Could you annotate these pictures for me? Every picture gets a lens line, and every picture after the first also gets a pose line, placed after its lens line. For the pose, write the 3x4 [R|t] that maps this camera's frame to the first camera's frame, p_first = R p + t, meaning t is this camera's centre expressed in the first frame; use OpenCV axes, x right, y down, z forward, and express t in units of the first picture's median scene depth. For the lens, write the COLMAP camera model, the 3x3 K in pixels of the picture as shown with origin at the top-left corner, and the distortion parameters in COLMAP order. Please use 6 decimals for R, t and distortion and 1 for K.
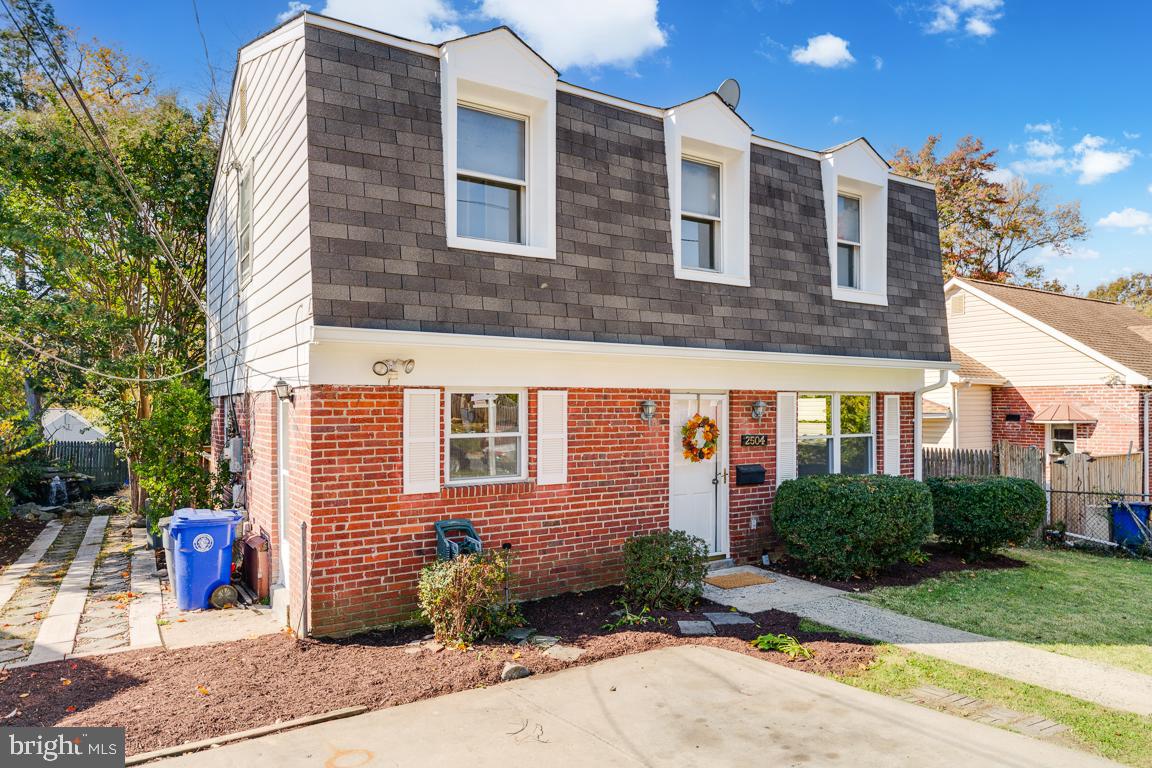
lens RADIAL K [[729.4, 0, 576.0], [0, 729.4, 384.0], [0, 0, 1]] dist [0.000193, 0.000085]
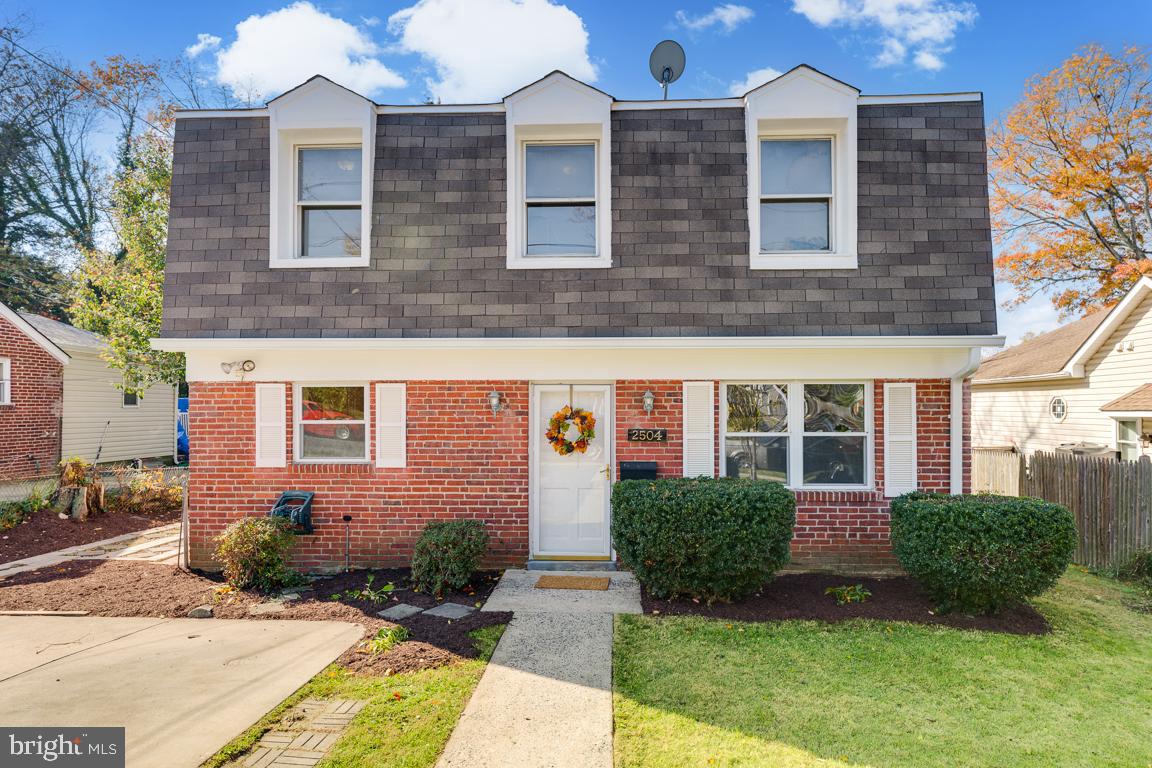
lens RADIAL K [[684.5, 0, 576.3], [0, 684.5, 379.7], [0, 0, 1]] dist [-0.001497, -0.001524]
pose [[0.819244, -0.019806, -0.573103, 0.783420], [0.016942, 0.999803, -0.010335, 0.018486], [0.573195, -0.001243, 0.819418, 0.299826]]
